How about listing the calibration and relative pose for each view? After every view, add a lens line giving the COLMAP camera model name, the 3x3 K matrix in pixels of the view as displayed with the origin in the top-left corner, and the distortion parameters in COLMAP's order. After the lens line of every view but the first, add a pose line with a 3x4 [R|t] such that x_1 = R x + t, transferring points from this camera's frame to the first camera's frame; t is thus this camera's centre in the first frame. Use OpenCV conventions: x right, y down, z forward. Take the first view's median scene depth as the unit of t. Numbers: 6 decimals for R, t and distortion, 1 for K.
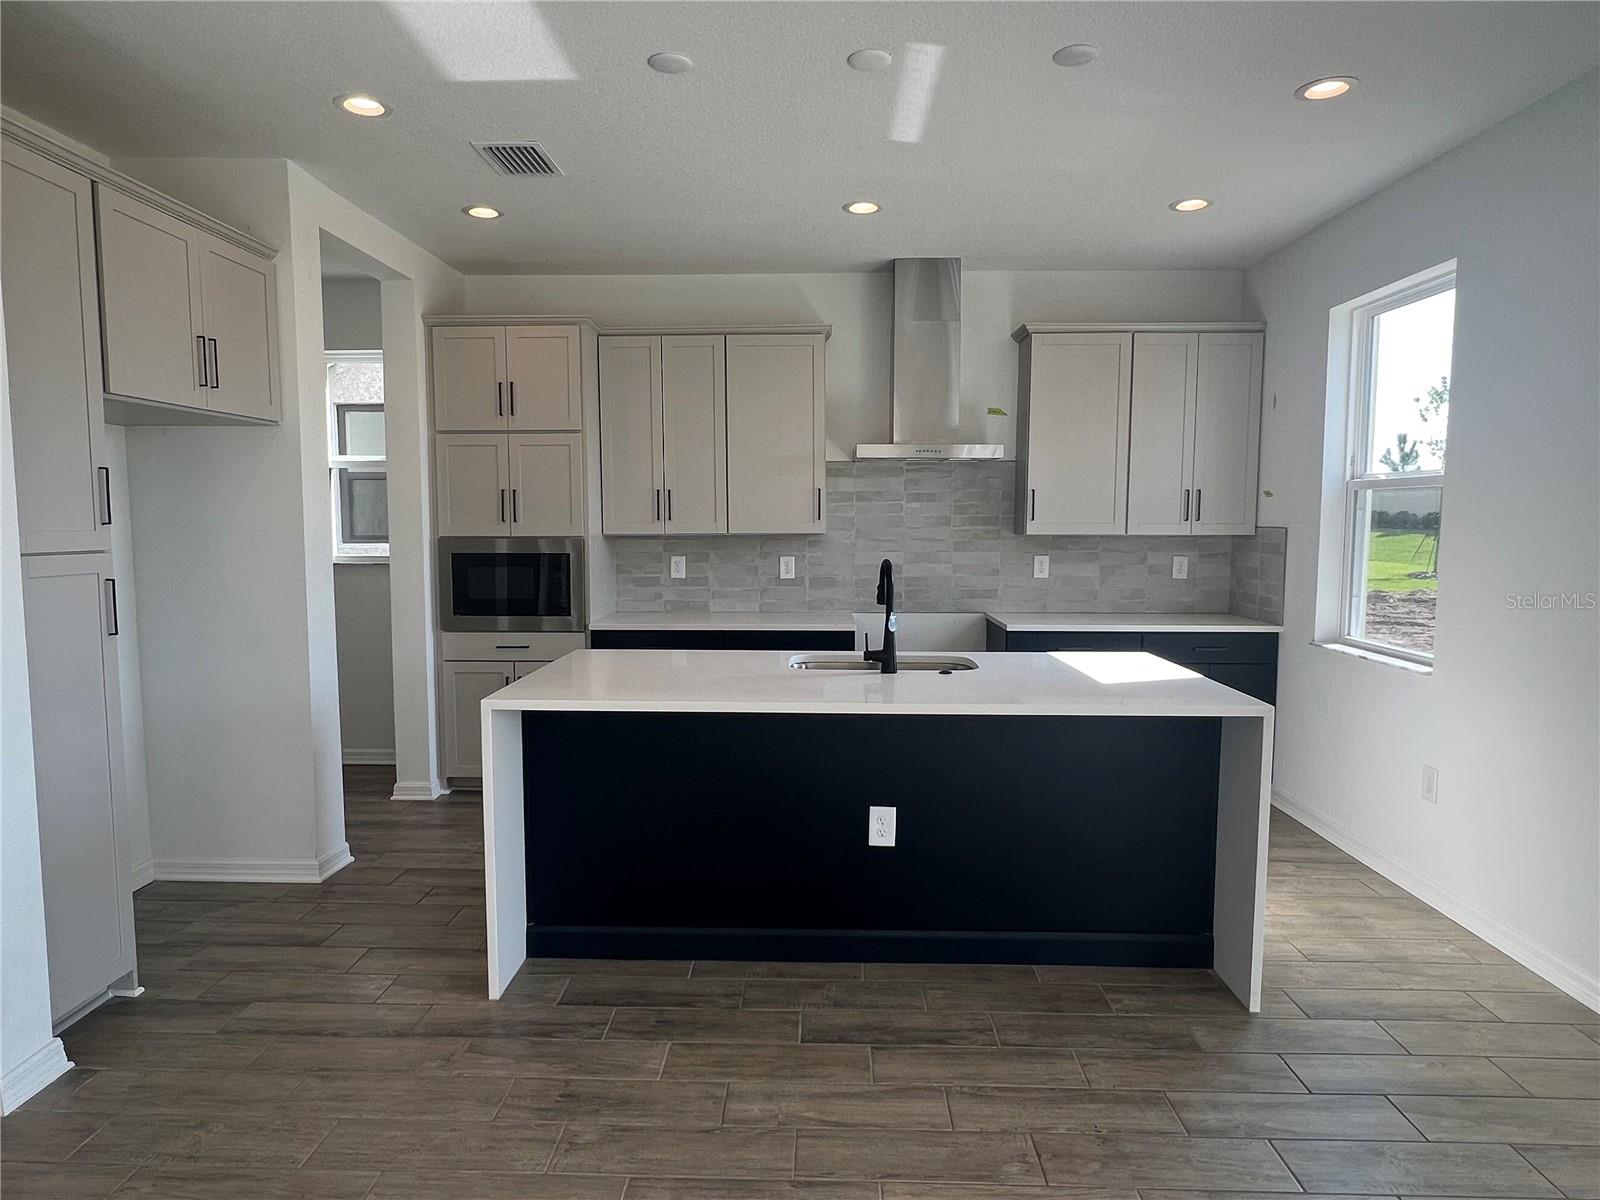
lens RADIAL K [[943.8, 0, 800.0], [0, 943.8, 597.9], [0, 0, 1]] dist [-0.001746, -0.001308]
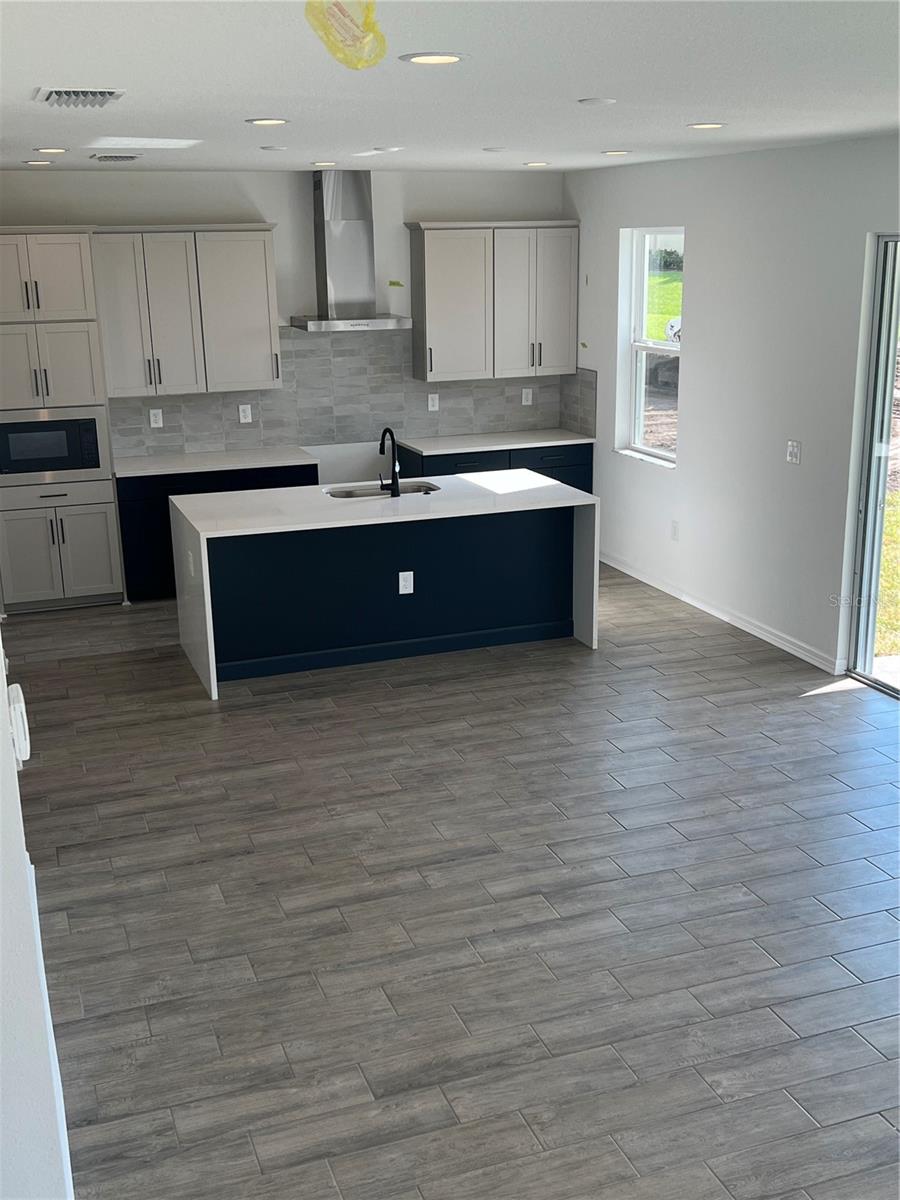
lens RADIAL K [[1293.8, 0, 448.7], [0, 1293.8, 601.3], [0, 0, 1]] dist [0.048040, 0.000000]
pose [[0.926249, -0.115319, 0.358837, -0.447502], [0.045763, 0.979410, 0.196625, -0.124936], [-0.374124, -0.165702, 0.912455, -0.789632]]
